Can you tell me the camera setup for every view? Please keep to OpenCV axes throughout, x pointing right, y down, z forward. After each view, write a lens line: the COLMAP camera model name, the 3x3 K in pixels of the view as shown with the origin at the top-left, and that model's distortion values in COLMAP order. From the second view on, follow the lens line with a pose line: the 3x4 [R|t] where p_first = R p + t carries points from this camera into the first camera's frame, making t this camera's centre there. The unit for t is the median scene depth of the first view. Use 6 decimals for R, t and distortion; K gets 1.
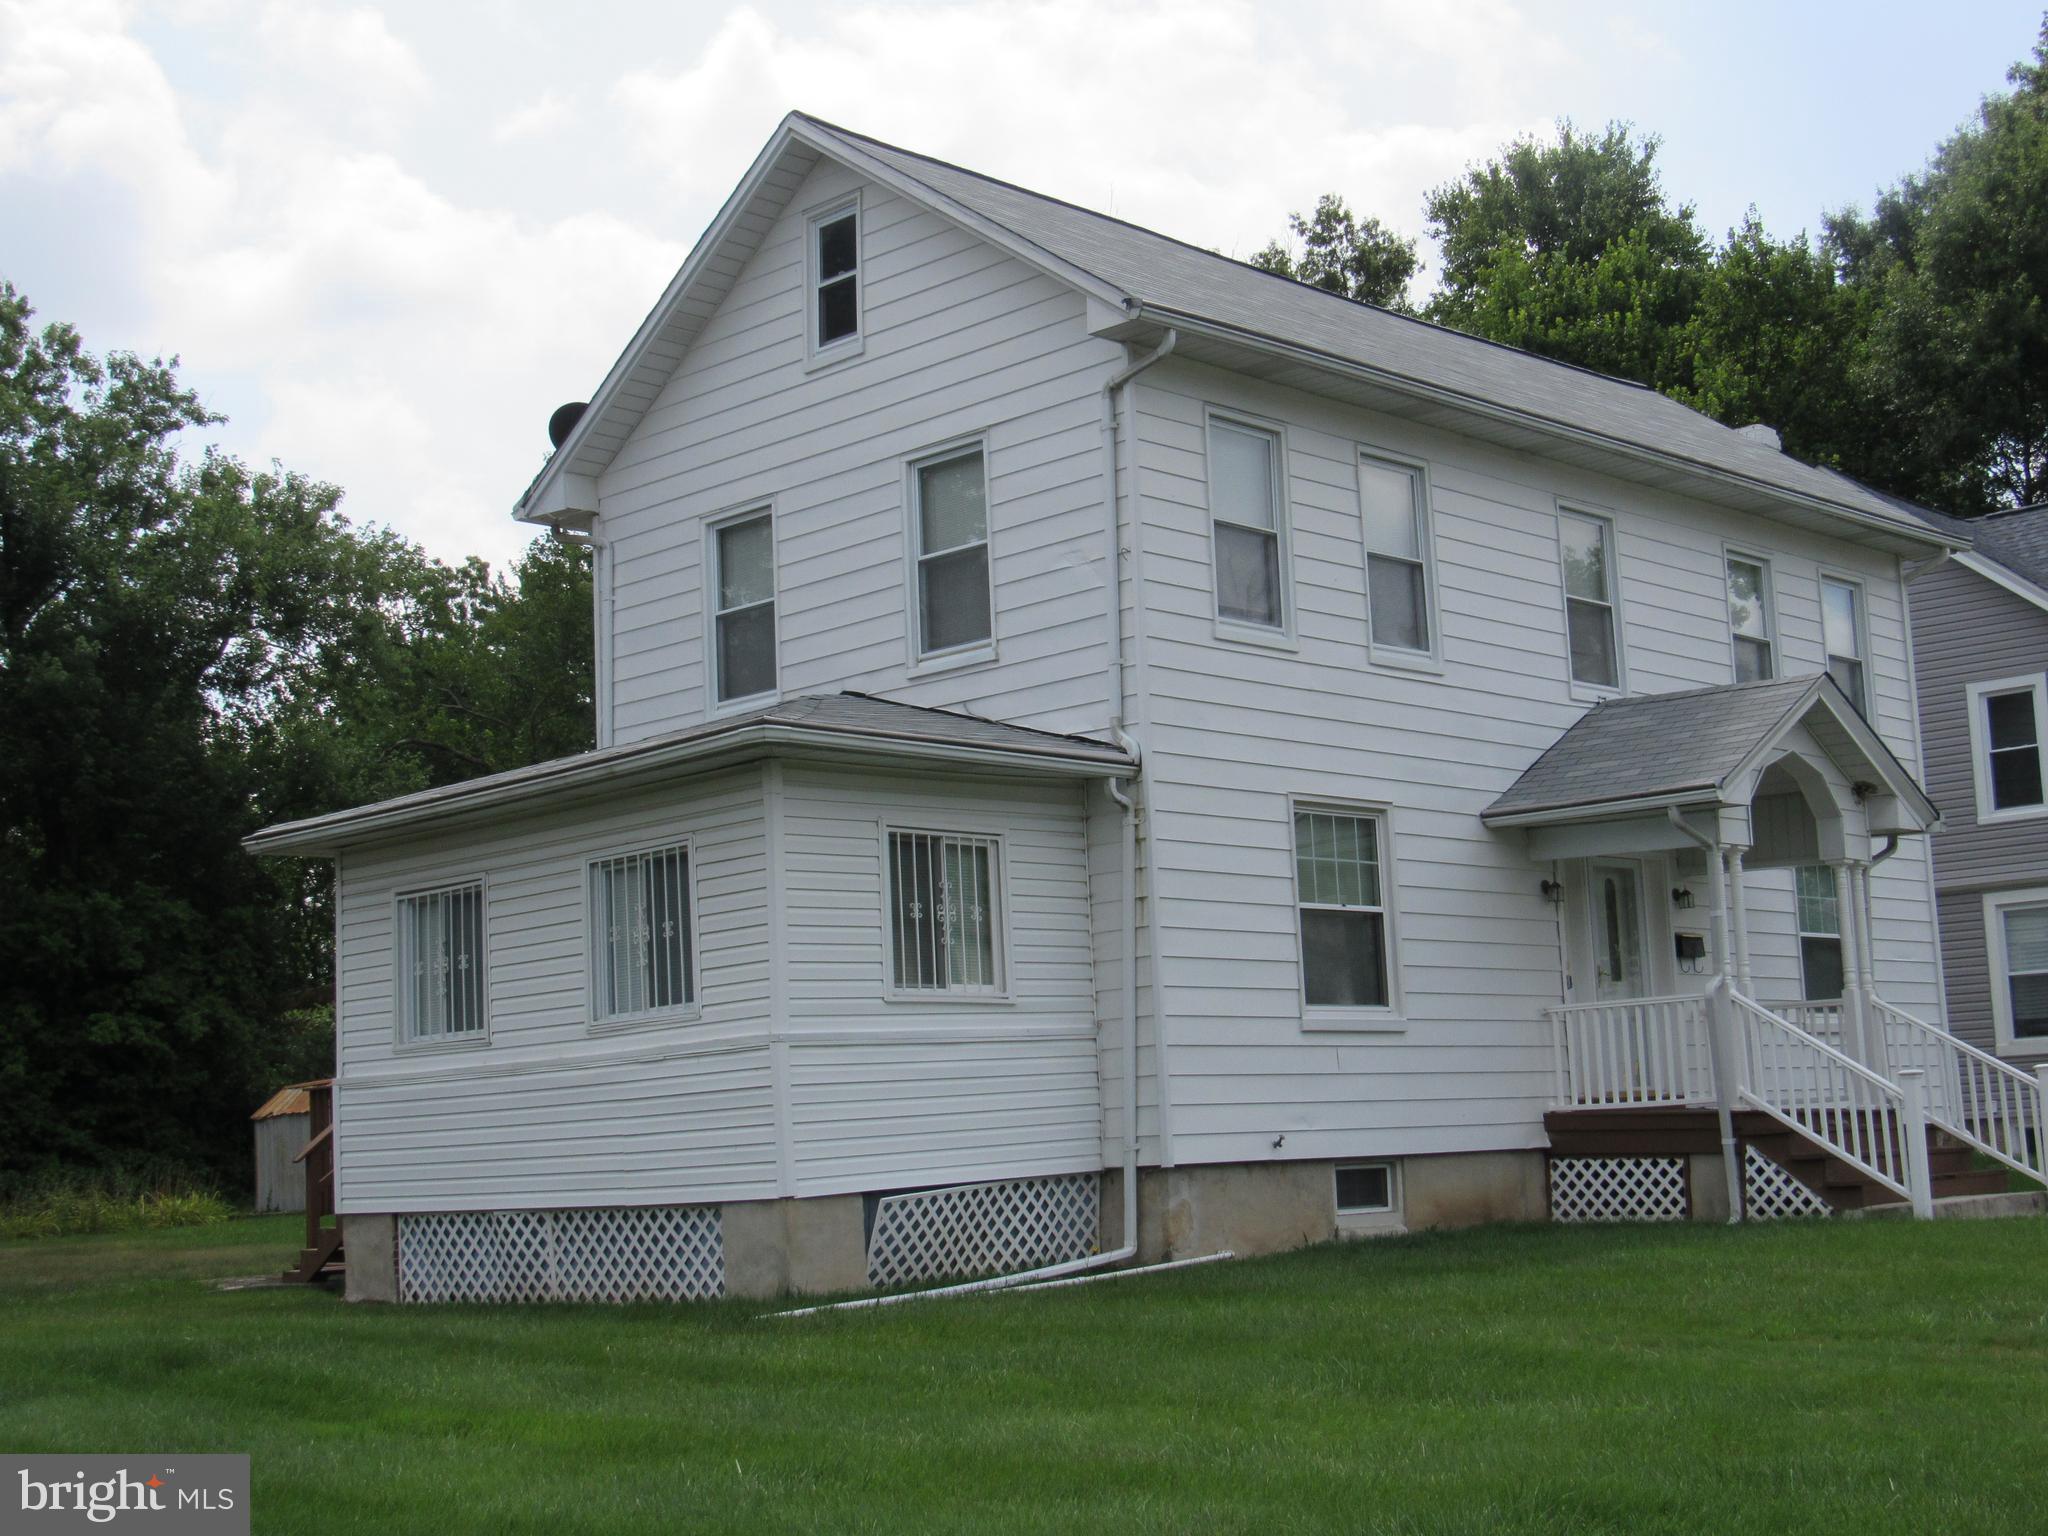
lens RADIAL K [[2744.2, 0, 1016.0], [0, 2744.2, 780.8], [0, 0, 1]] dist [-0.059268, 0.000000]
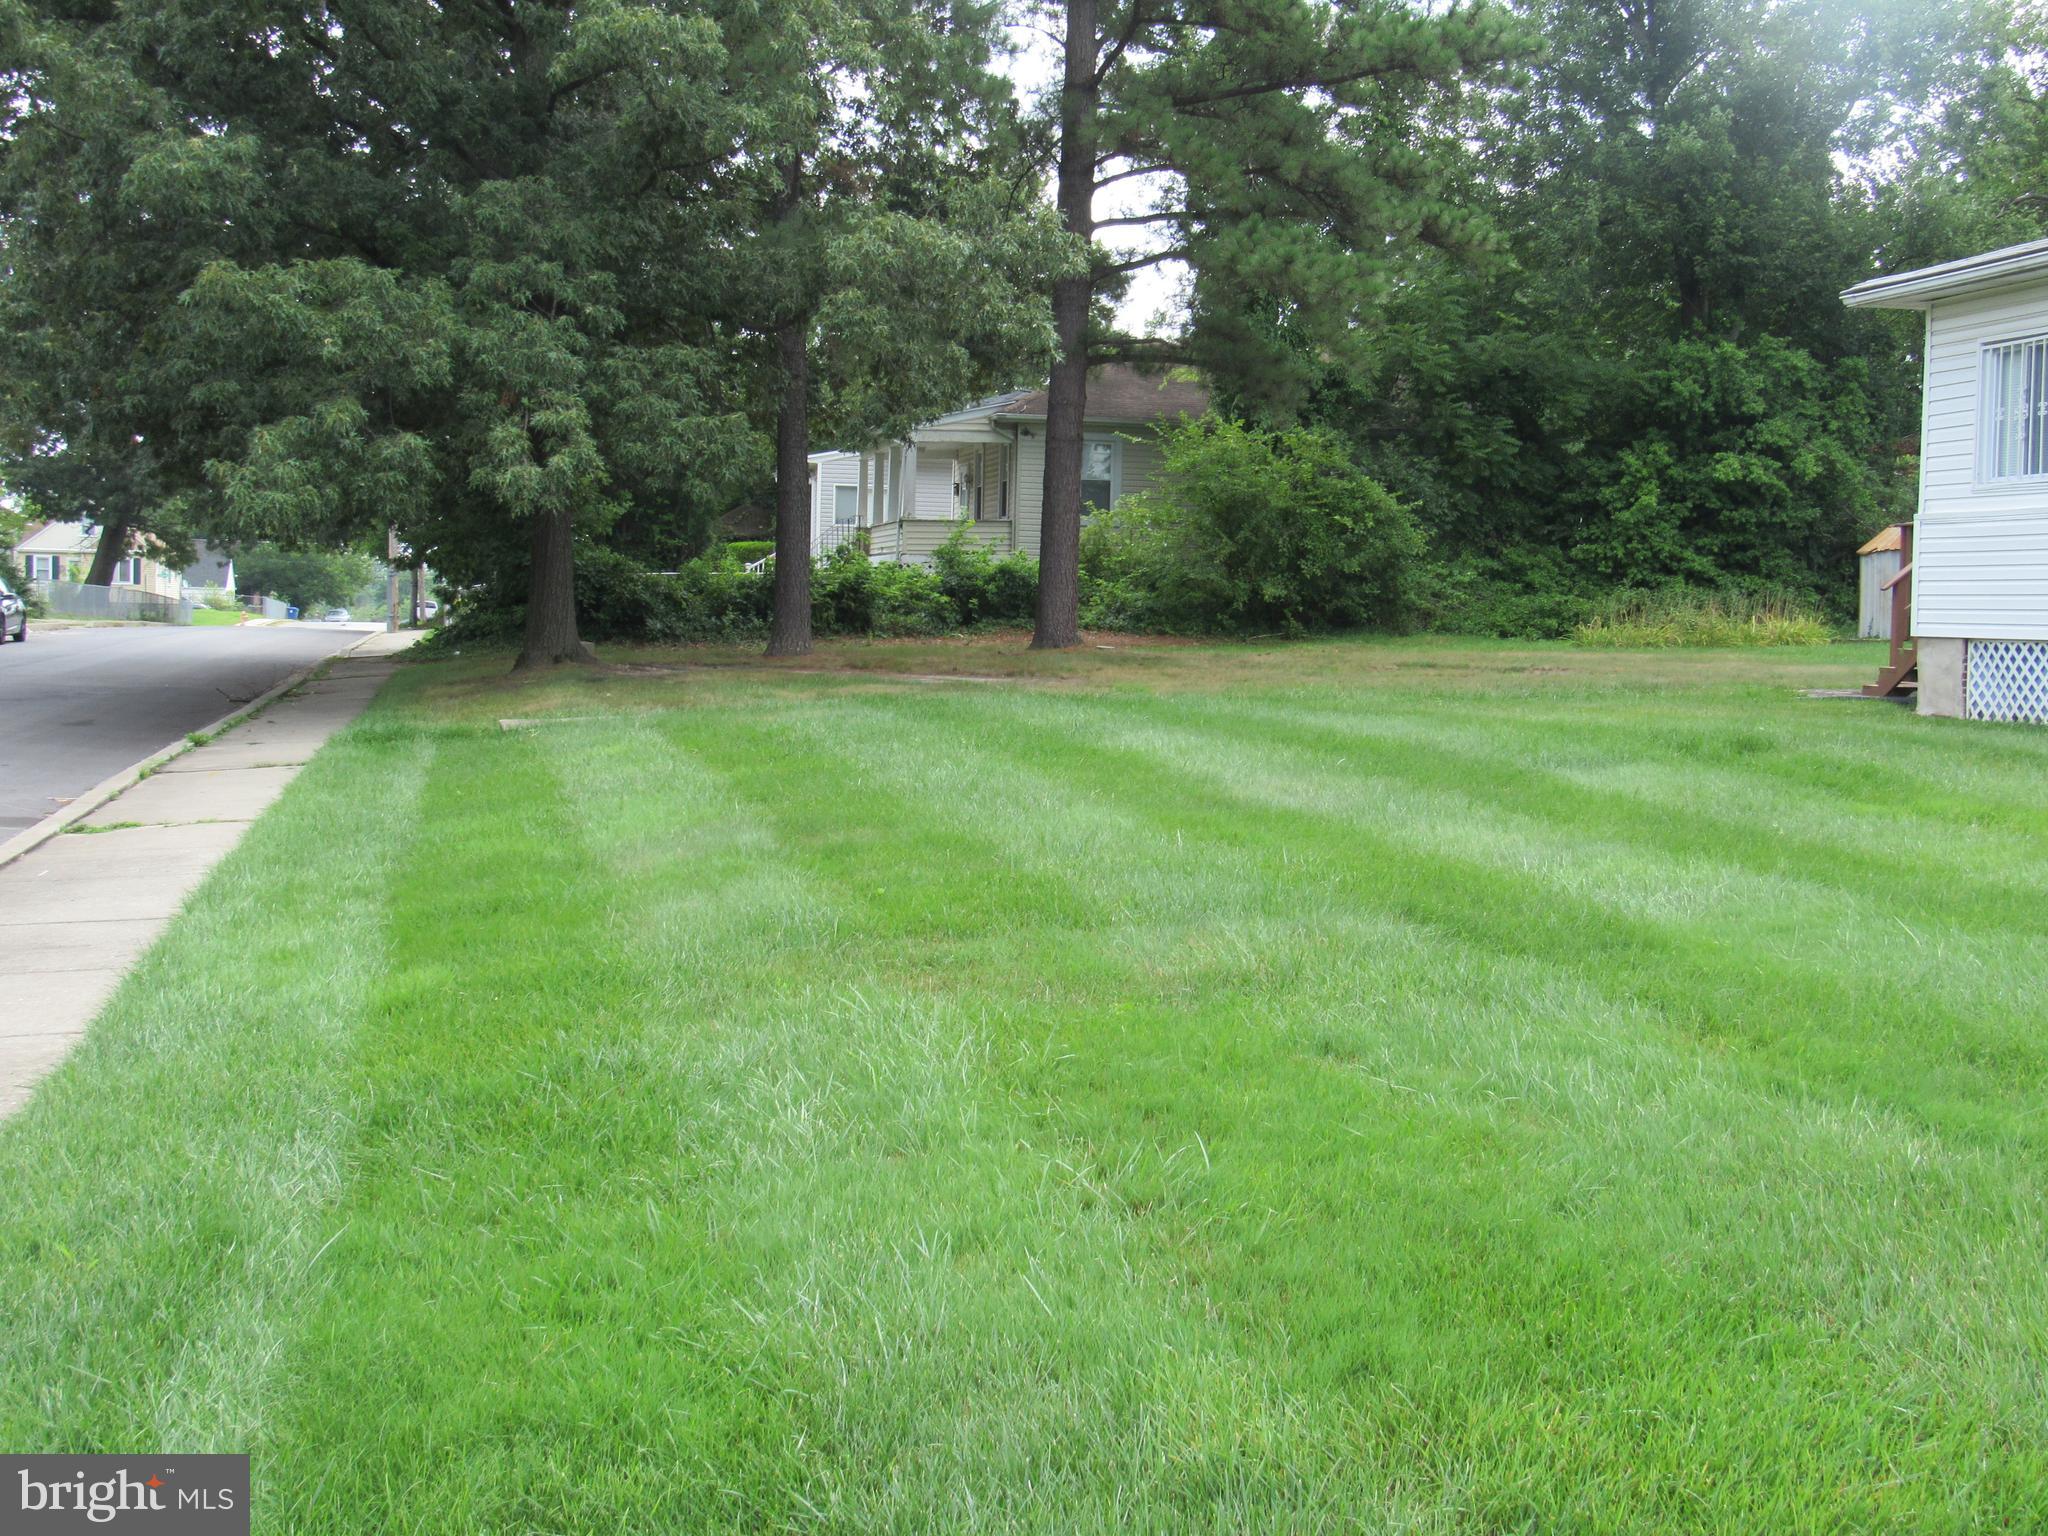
lens RADIAL K [[2522.6, 0, 1034.7], [0, 2522.6, 770.7], [0, 0, 1]] dist [-0.046017, 0.000000]
pose [[0.829058, 0.091932, -0.551553, 0.022128], [0.024836, 0.979365, 0.200569, -0.000978], [0.558611, -0.179982, 0.809667, -0.033307]]
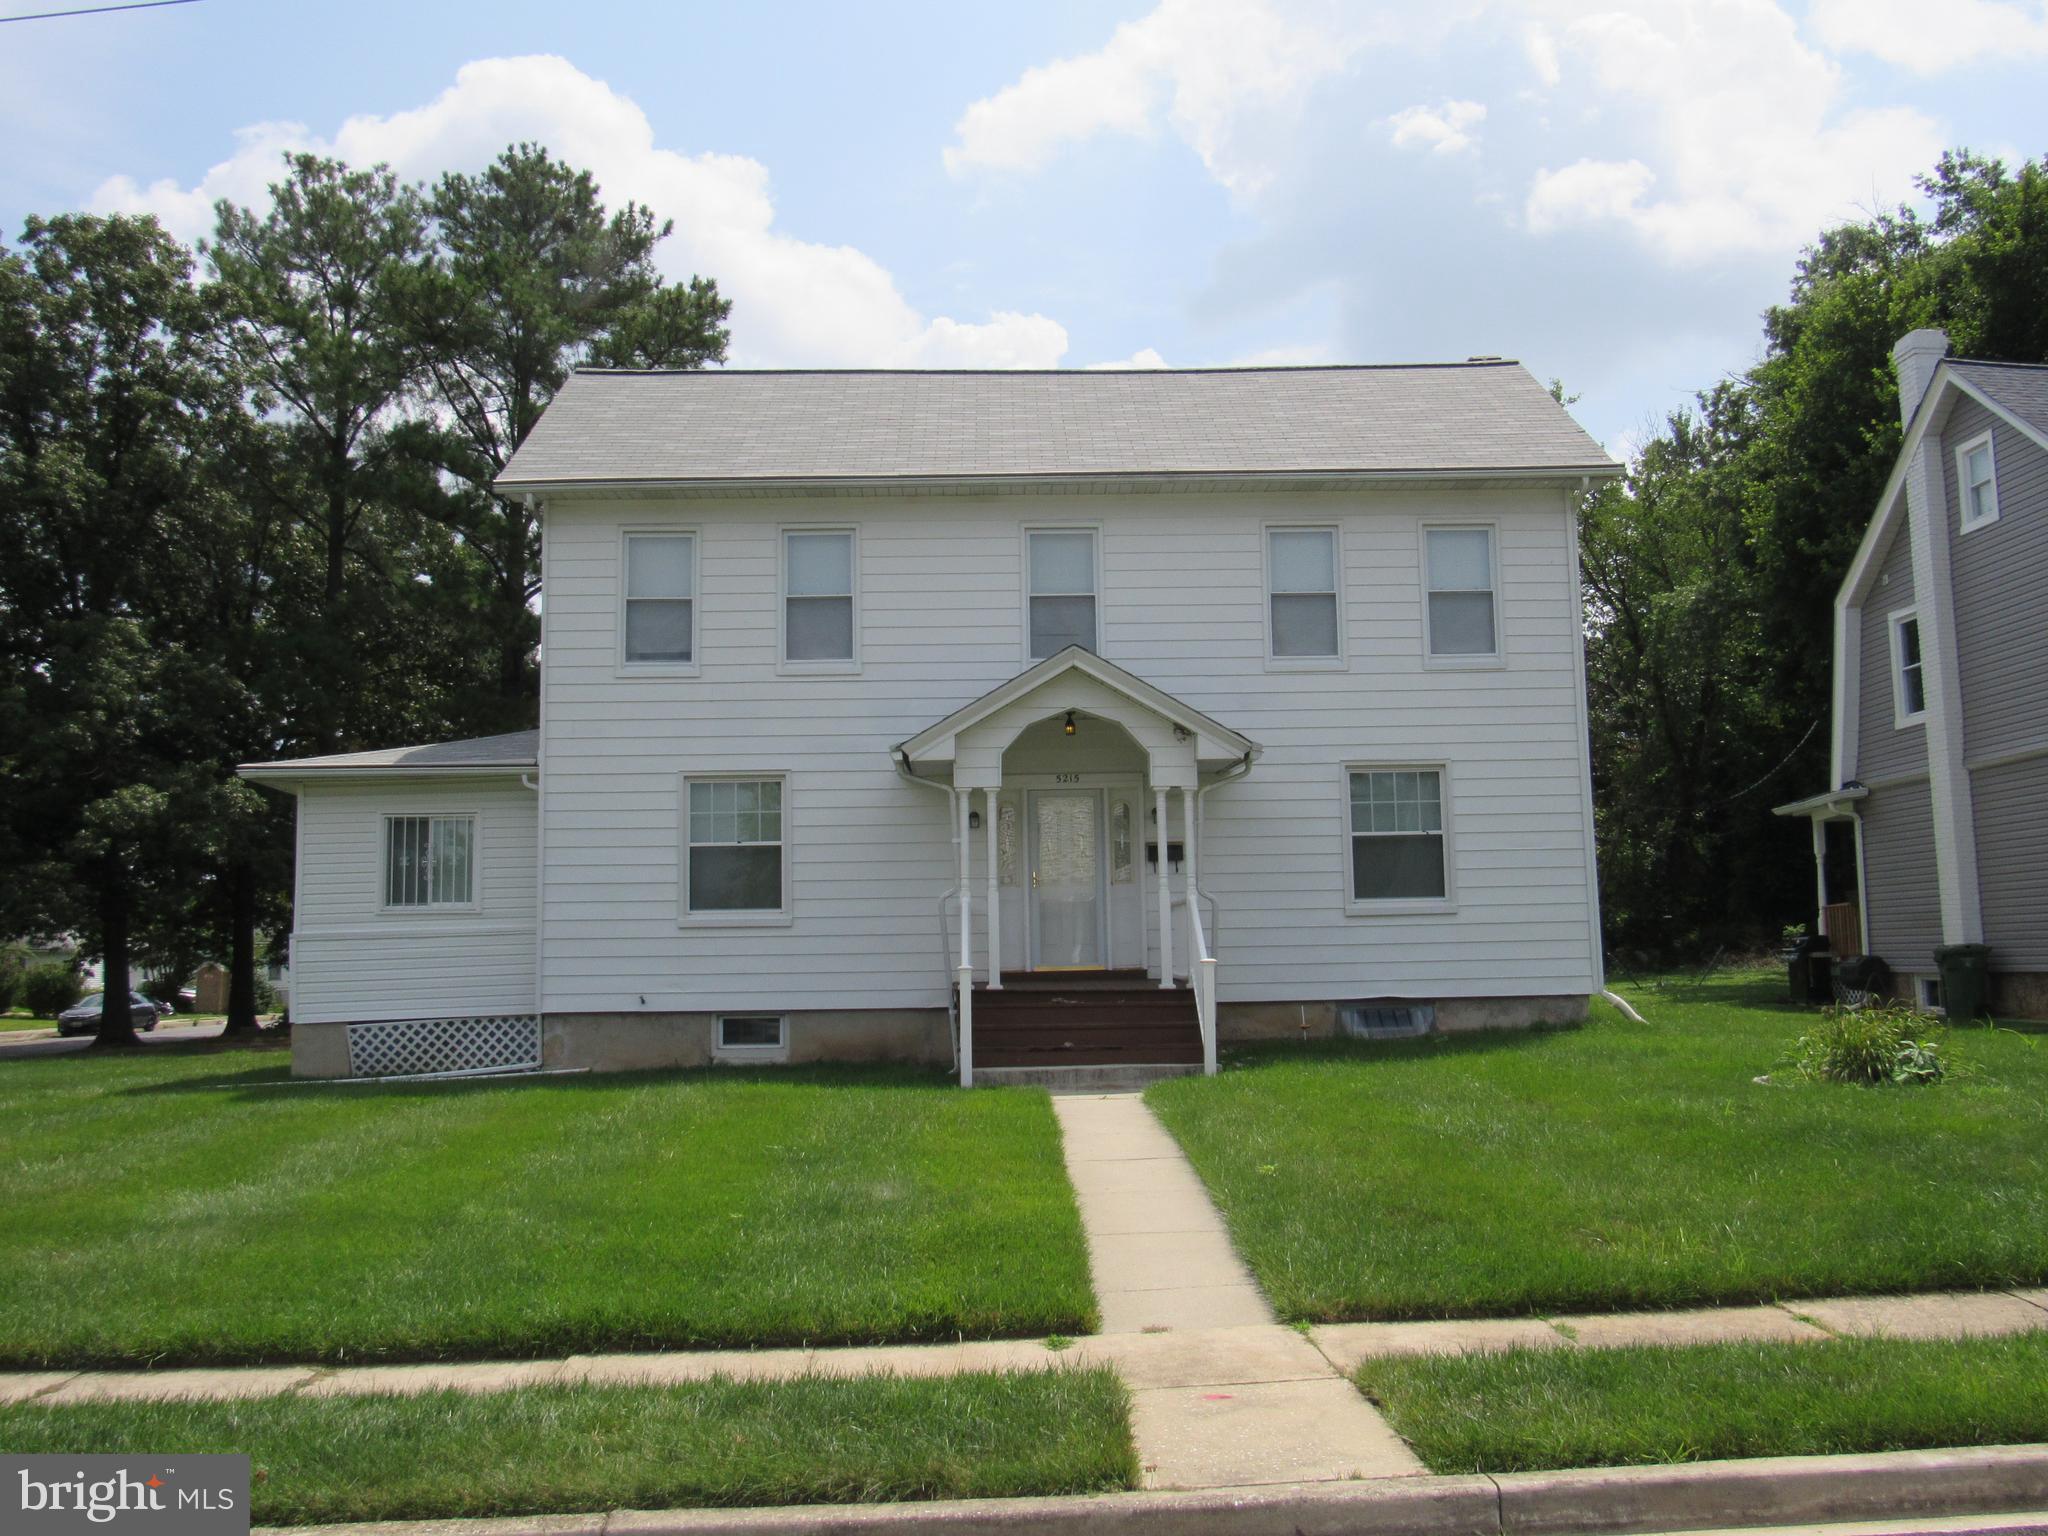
lens RADIAL K [[1886.9, 0, 1024.4], [0, 1886.9, 781.4], [0, 0, 1]] dist [-0.012077, 0.000000]
pose [[0.708765, -0.053923, -0.703381, 0.944620], [0.082089, 0.996605, 0.006315, 0.018644], [0.700652, -0.062216, 0.710785, 0.376662]]
